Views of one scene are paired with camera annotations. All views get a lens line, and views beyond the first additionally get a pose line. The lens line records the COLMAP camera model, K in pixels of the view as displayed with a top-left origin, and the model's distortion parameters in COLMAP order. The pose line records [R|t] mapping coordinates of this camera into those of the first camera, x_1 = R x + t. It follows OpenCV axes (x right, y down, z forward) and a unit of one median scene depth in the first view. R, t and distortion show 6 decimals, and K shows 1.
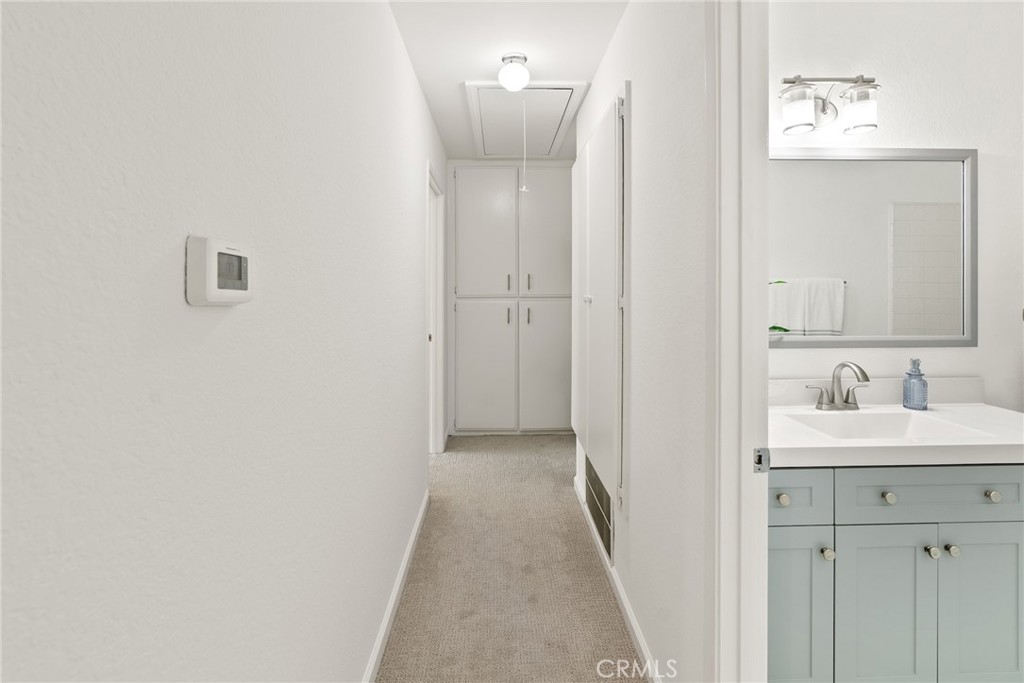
lens RADIAL K [[472.1, 0, 522.1], [0, 472.1, 289.2], [0, 0, 1]] dist [0.002990, 0.001091]
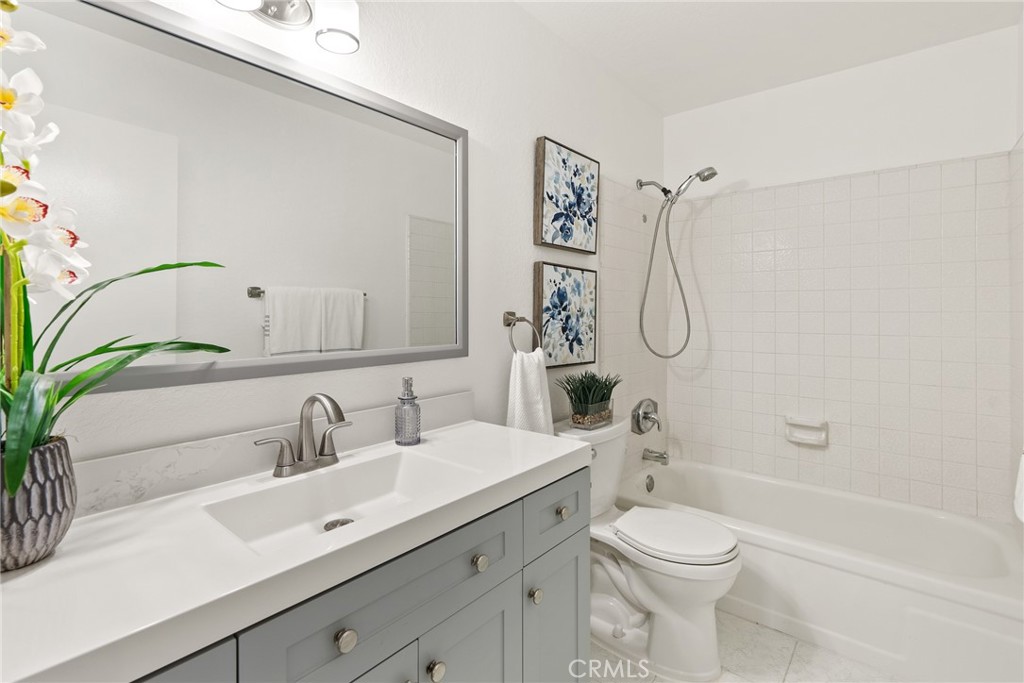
lens RADIAL K [[472.1, 0, 500.2], [0, 472.1, 318.6], [0, 0, 1]] dist [0.002990, 0.001091]
pose [[0.682533, -0.006200, 0.730829, 0.380379], [0.001600, 0.999974, 0.006989, 0.047900], [-0.730853, -0.003601, 0.682525, 0.377883]]
